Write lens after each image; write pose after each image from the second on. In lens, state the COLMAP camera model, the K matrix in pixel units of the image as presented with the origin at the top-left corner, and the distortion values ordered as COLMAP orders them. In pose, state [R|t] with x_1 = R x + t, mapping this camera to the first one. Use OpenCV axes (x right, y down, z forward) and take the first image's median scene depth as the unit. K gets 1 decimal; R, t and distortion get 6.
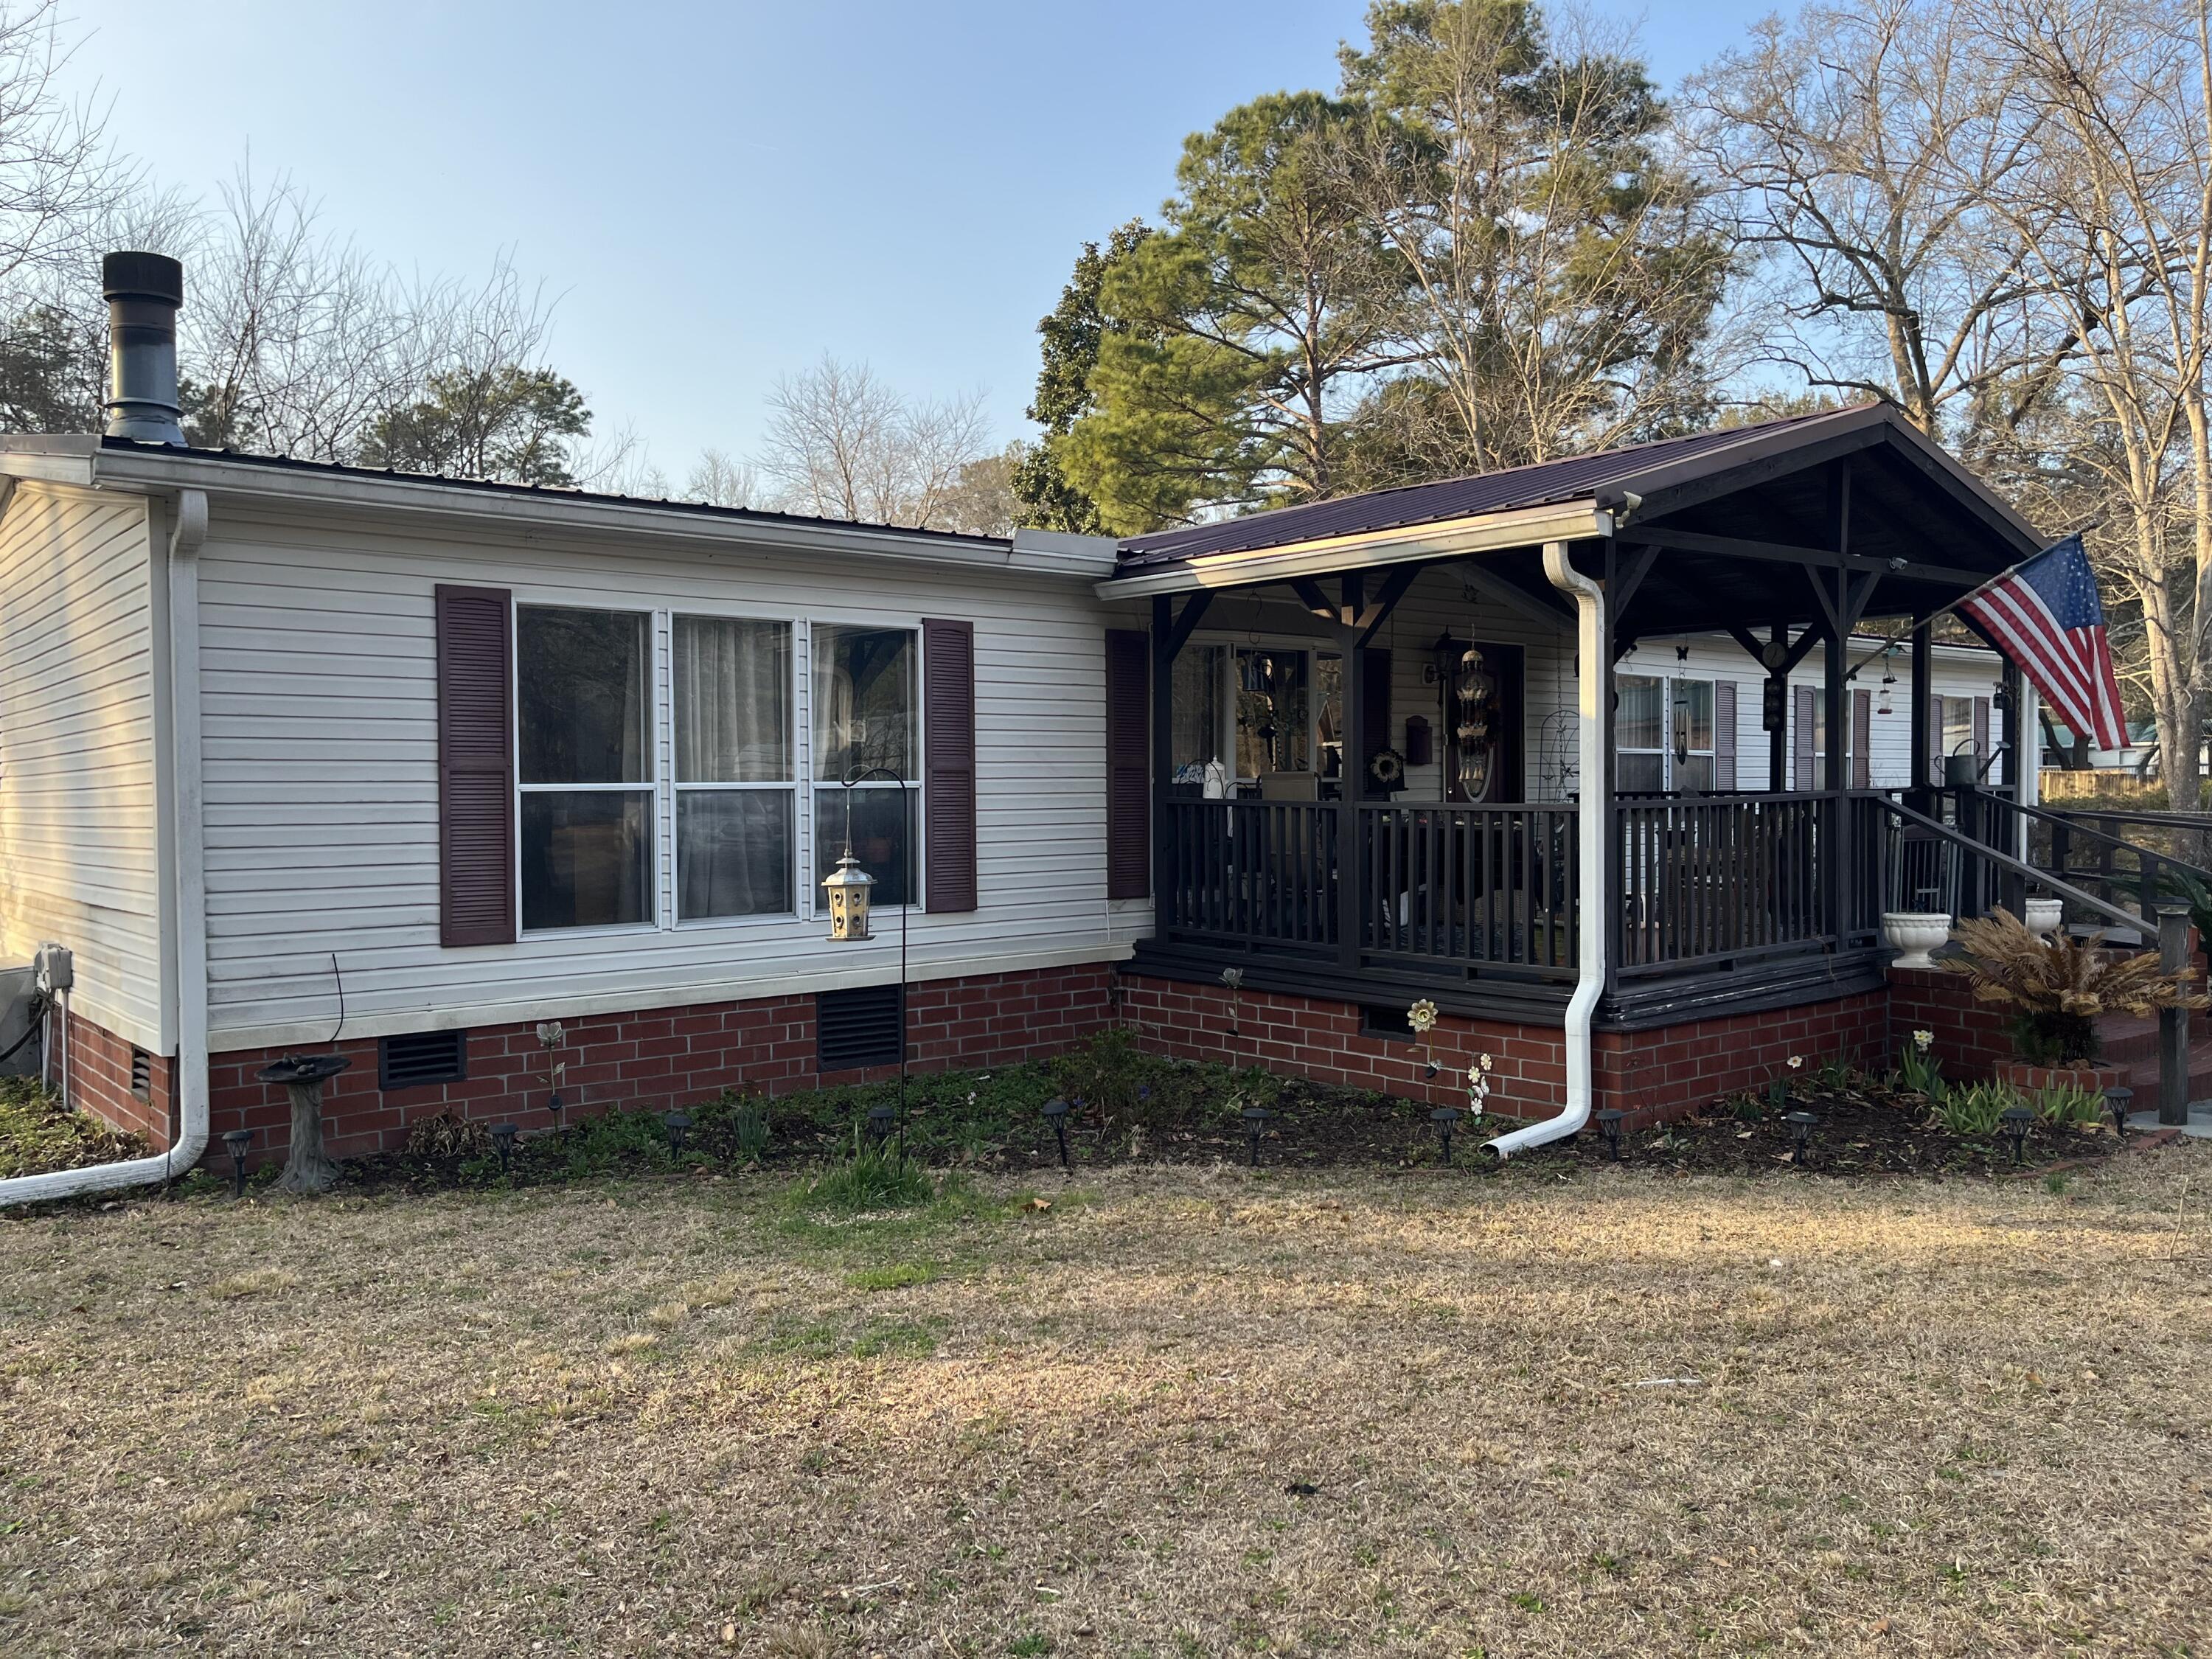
lens RADIAL K [[1663.6, 0, 1106.0], [0, 1663.6, 829.5], [0, 0, 1]] dist [0.023479, -0.000850]
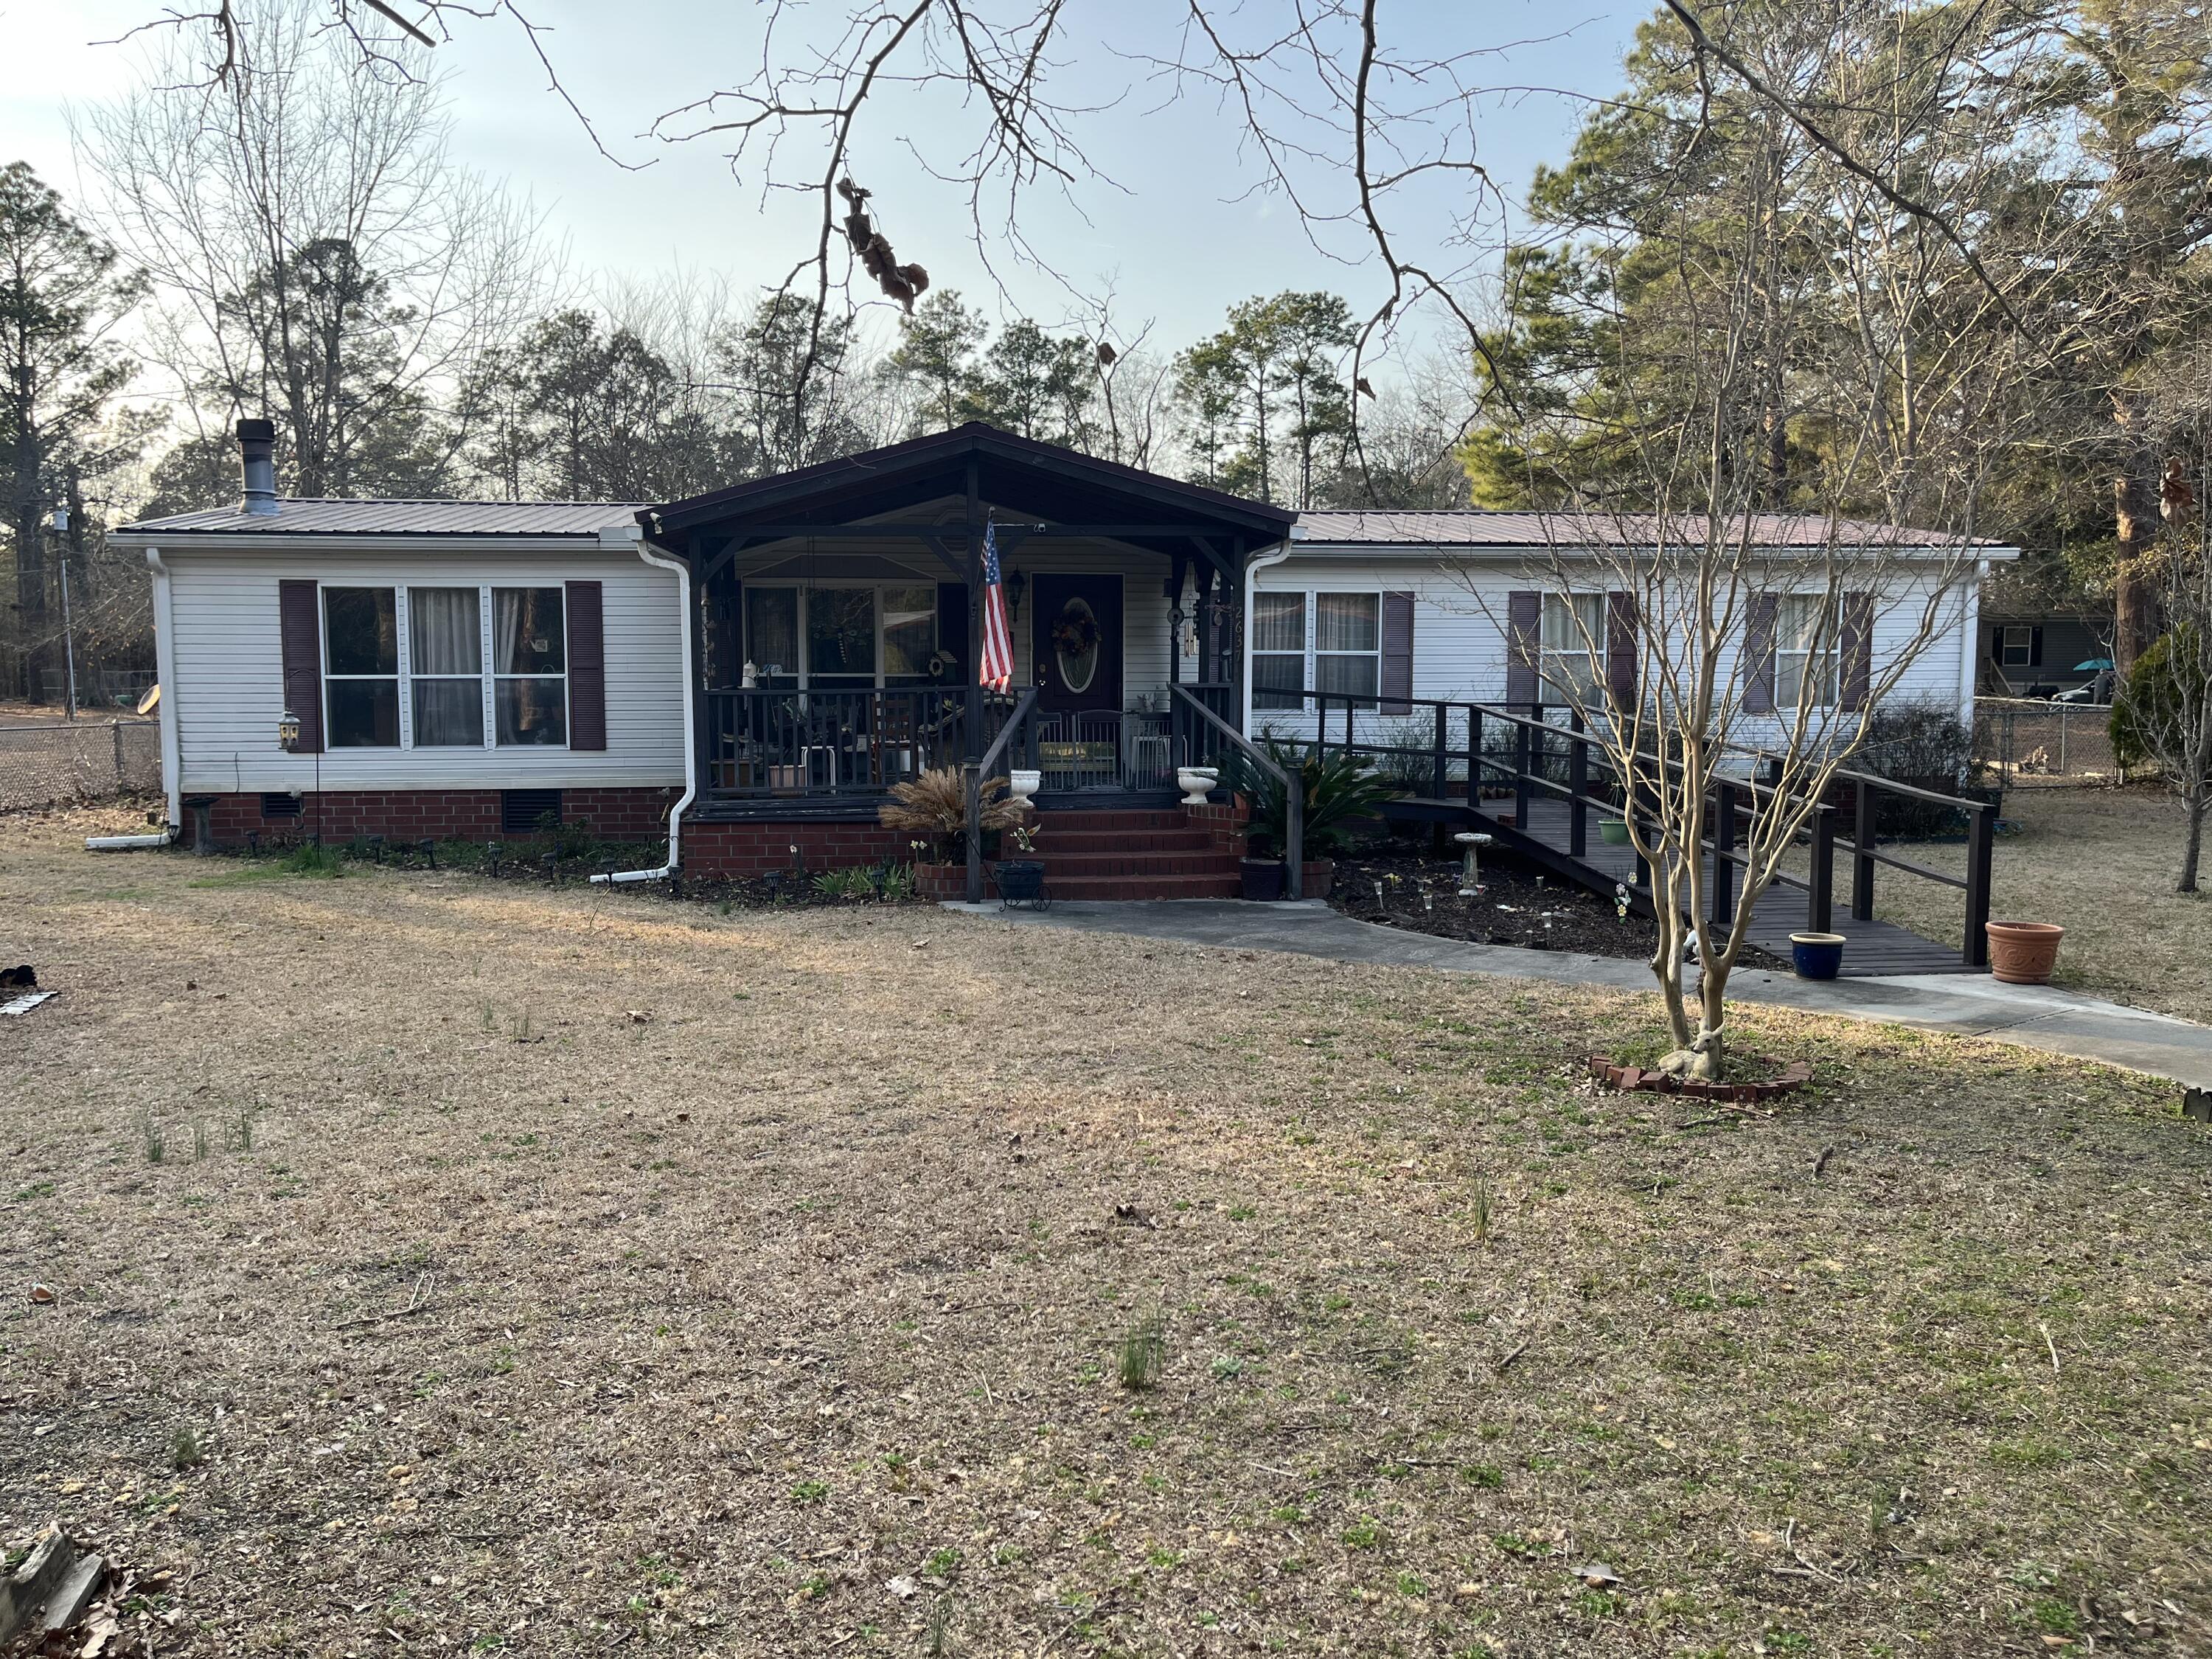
lens RADIAL K [[1667.3, 0, 1106.0], [0, 1667.3, 829.5], [0, 0, 1]] dist [0.062130, -0.087777]
pose [[0.838353, 0.056418, -0.542200, 1.452104], [-0.018535, 0.997005, 0.075083, -0.010148], [0.544813, -0.052896, 0.836888, -0.199501]]
